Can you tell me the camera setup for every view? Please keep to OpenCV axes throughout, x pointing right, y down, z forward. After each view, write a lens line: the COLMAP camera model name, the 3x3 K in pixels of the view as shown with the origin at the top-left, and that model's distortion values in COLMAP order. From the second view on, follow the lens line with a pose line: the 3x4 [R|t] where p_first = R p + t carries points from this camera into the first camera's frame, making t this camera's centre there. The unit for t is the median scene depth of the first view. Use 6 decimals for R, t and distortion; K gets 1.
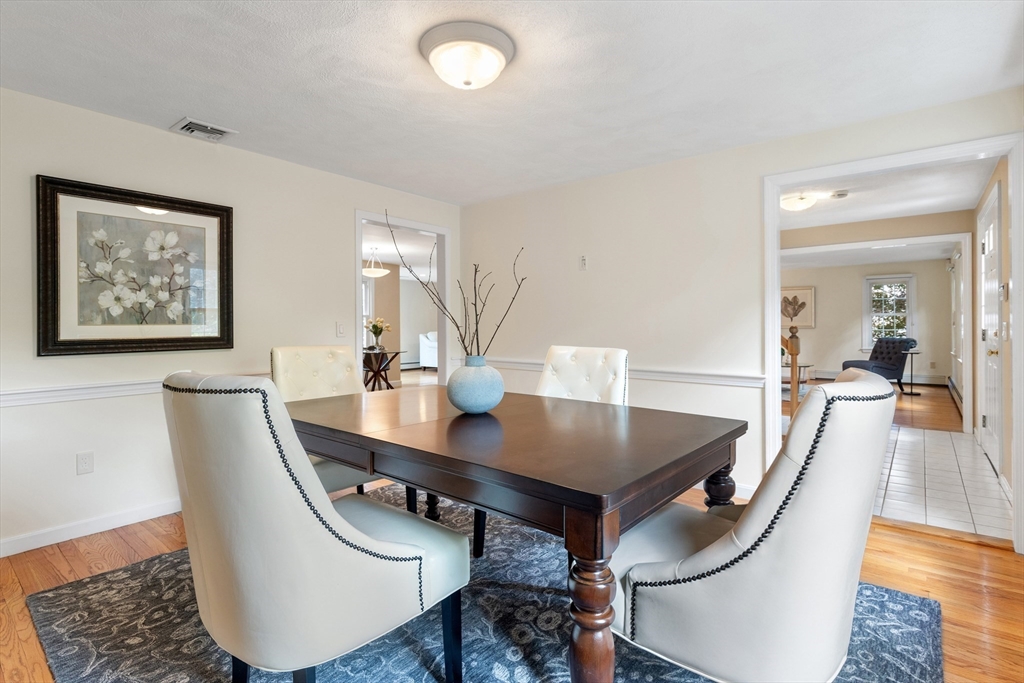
lens RADIAL K [[494.8, 0, 519.7], [0, 494.8, 322.8], [0, 0, 1]] dist [-0.002735, -0.000558]
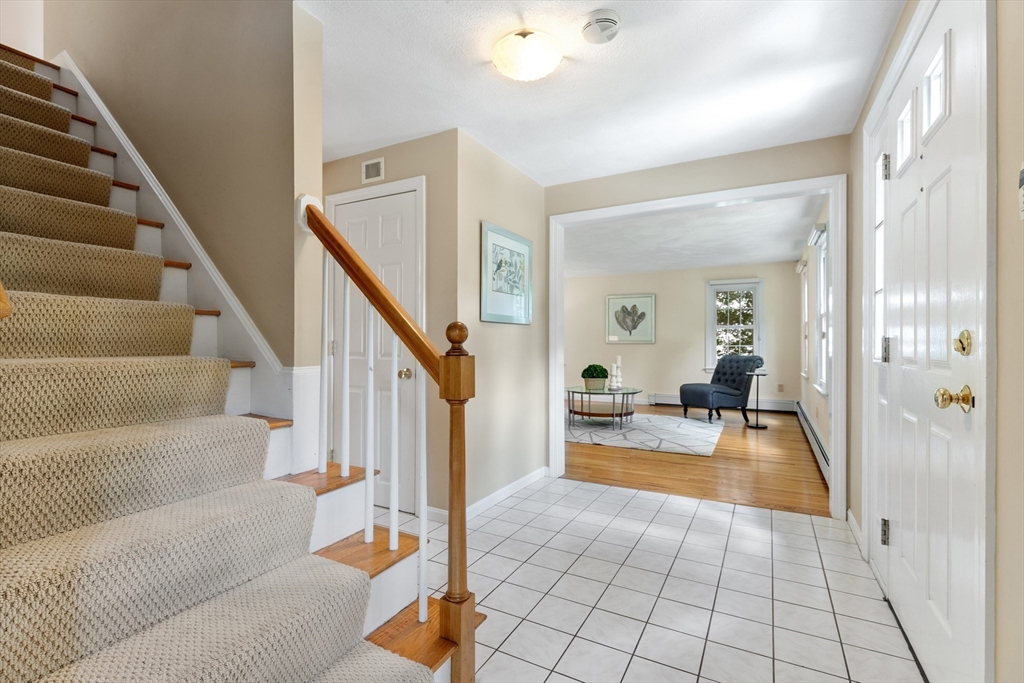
lens RADIAL K [[465.9, 0, 510.2], [0, 465.9, 340.3], [0, 0, 1]] dist [-0.001520, 0.000077]
pose [[0.984573, 0.006764, 0.174842, 0.253895], [-0.006582, 0.999977, -0.001620, 0.009514], [-0.174849, 0.000444, 0.984595, 0.311271]]
